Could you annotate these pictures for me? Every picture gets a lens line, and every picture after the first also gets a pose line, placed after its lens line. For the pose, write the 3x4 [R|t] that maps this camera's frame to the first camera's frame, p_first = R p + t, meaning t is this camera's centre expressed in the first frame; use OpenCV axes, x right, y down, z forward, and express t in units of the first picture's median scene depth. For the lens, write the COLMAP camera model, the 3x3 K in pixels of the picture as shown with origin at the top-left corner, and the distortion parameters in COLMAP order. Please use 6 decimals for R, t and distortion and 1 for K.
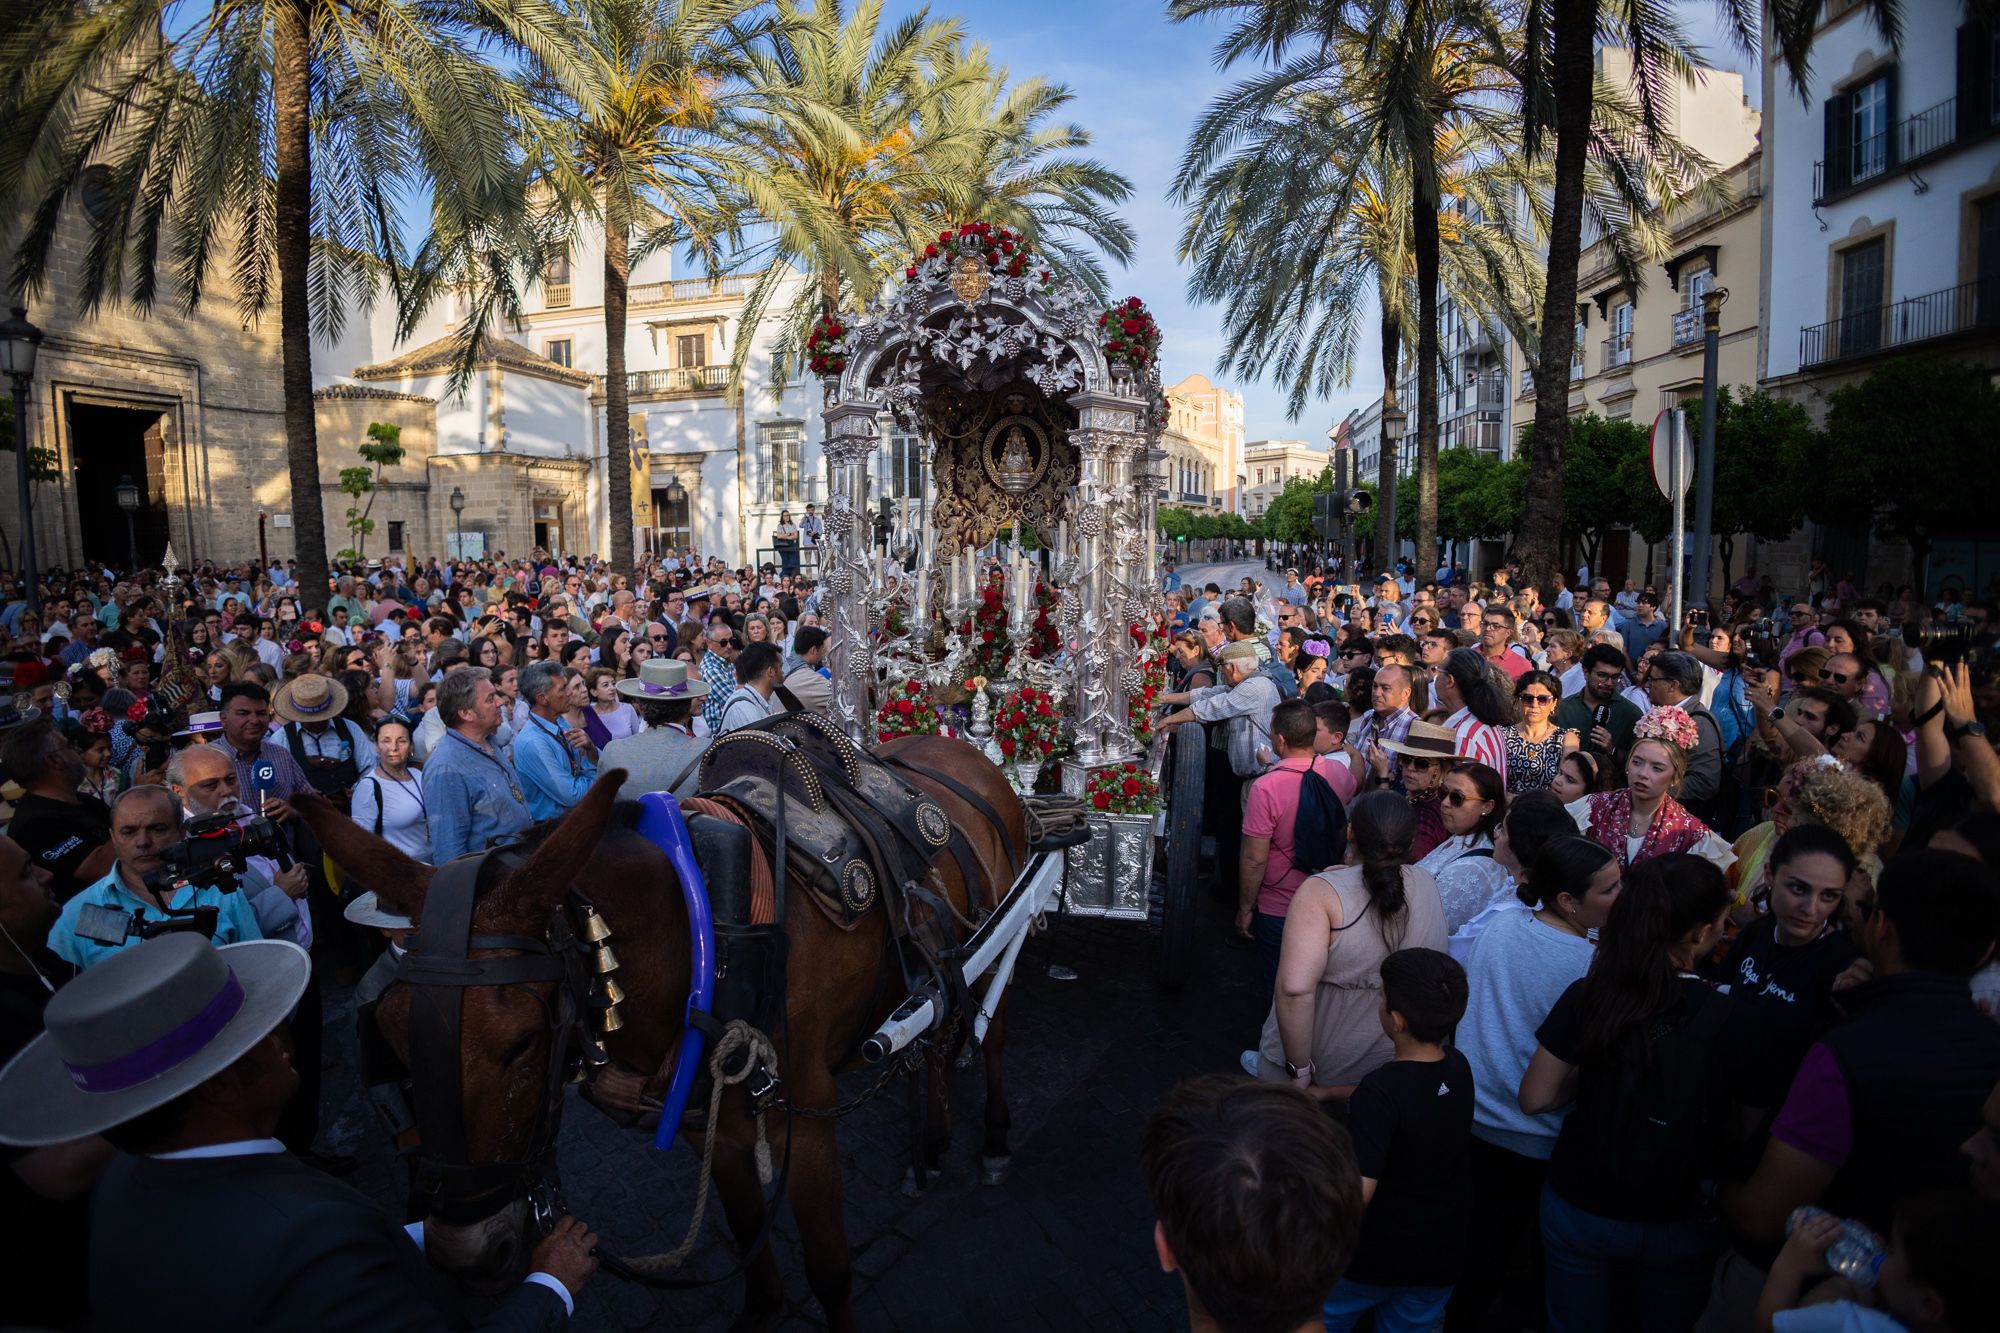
lens RADIAL K [[950.4, 0, 959.2], [0, 950.4, 675.9], [0, 0, 1]] dist [-0.139248, 0.025680]
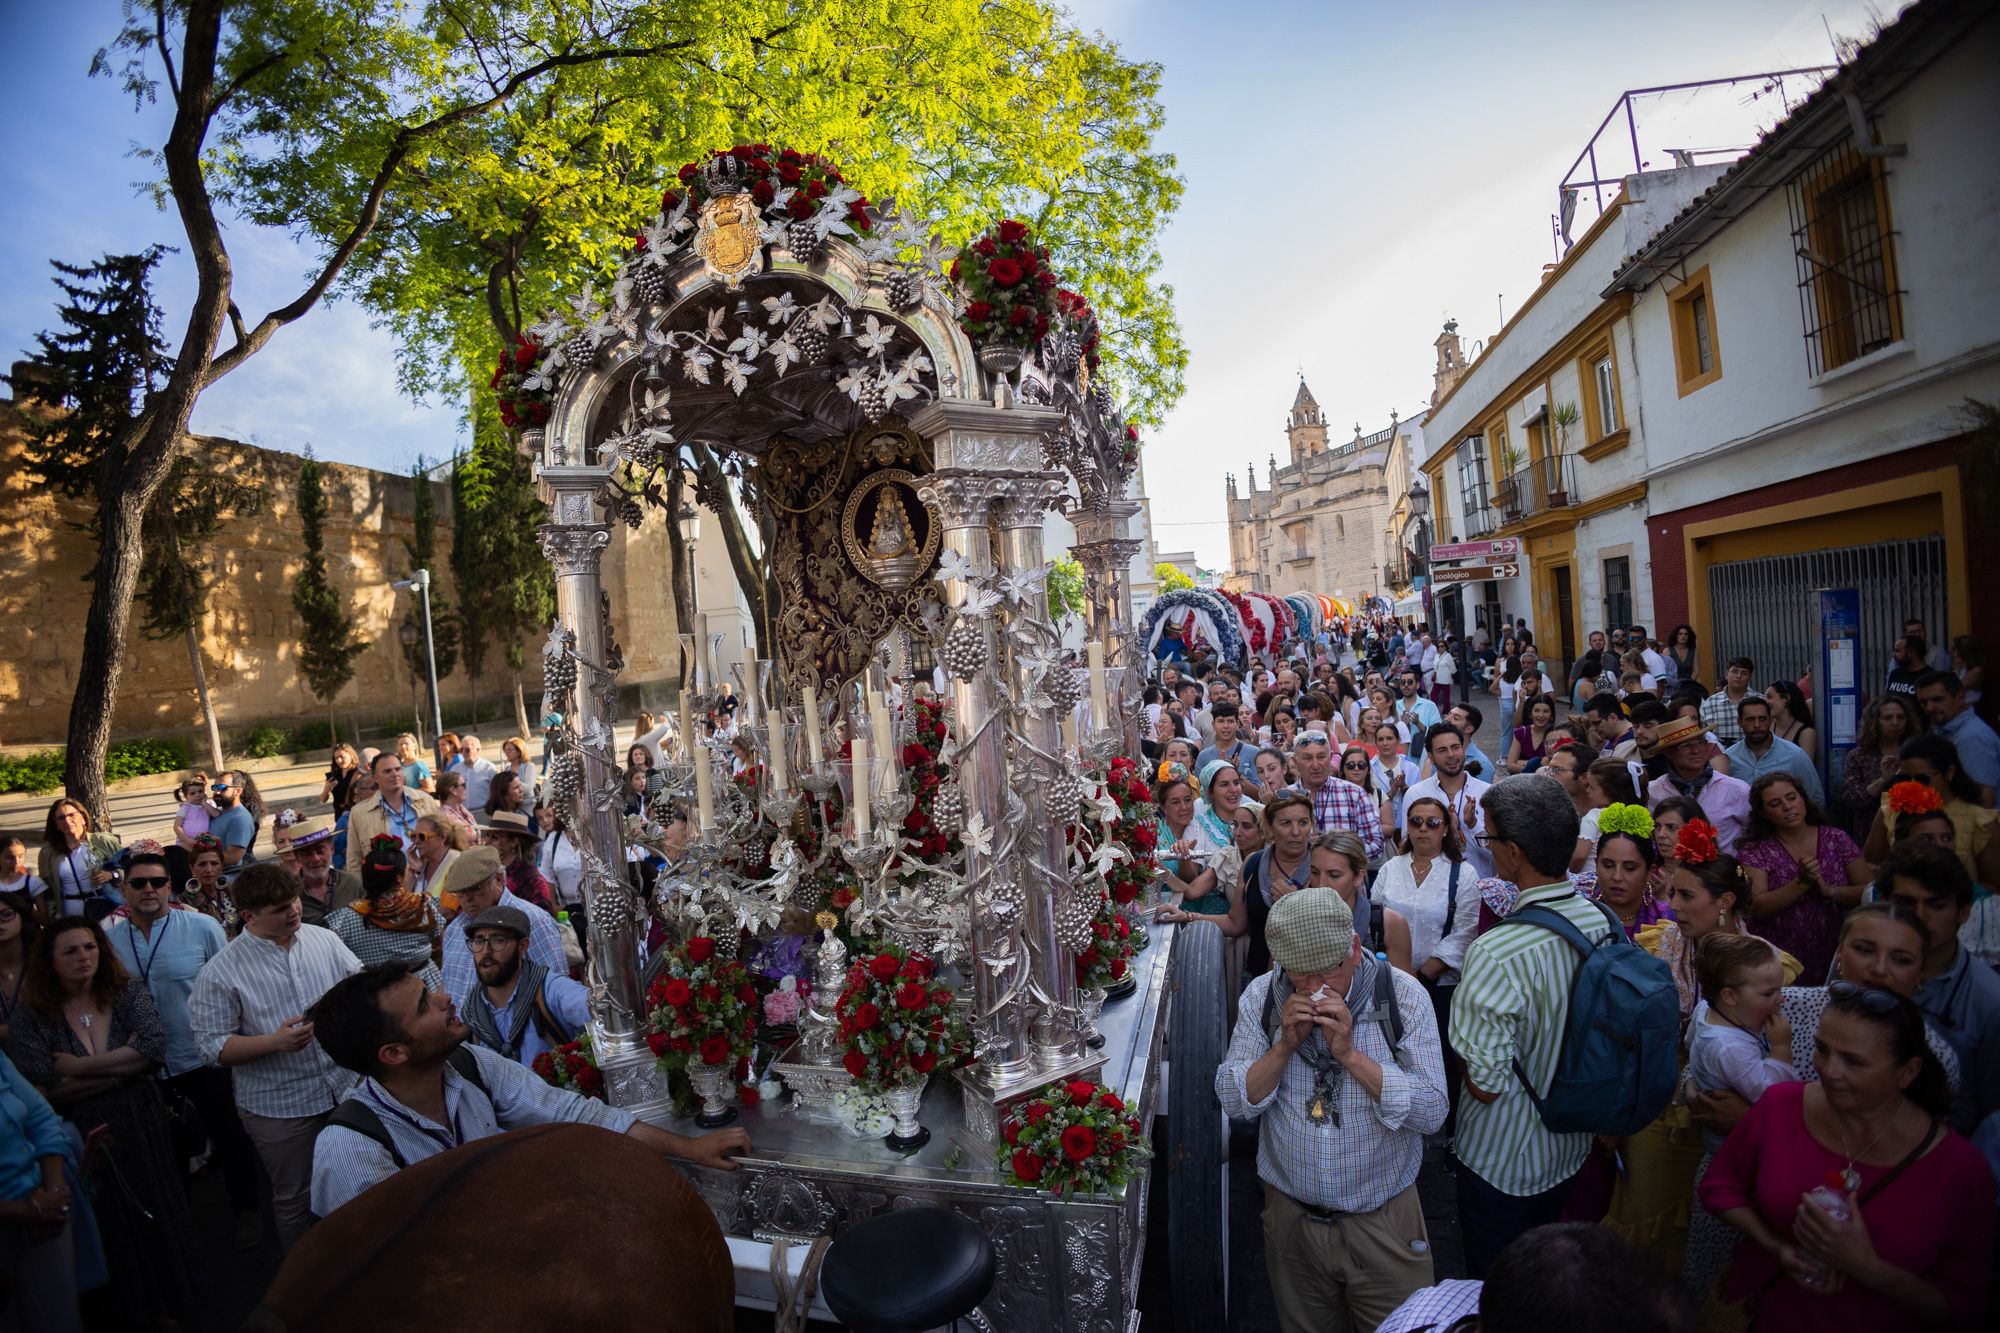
lens RADIAL K [[950.4, 0, 959.2], [0, 950.4, 675.9], [0, 0, 1]] dist [-0.139248, 0.025680]
pose [[0.996356, -0.079301, -0.031397, 0.145891], [0.076636, 0.993961, -0.078537, -0.101236], [0.037436, 0.075844, 0.996417, 0.456267]]
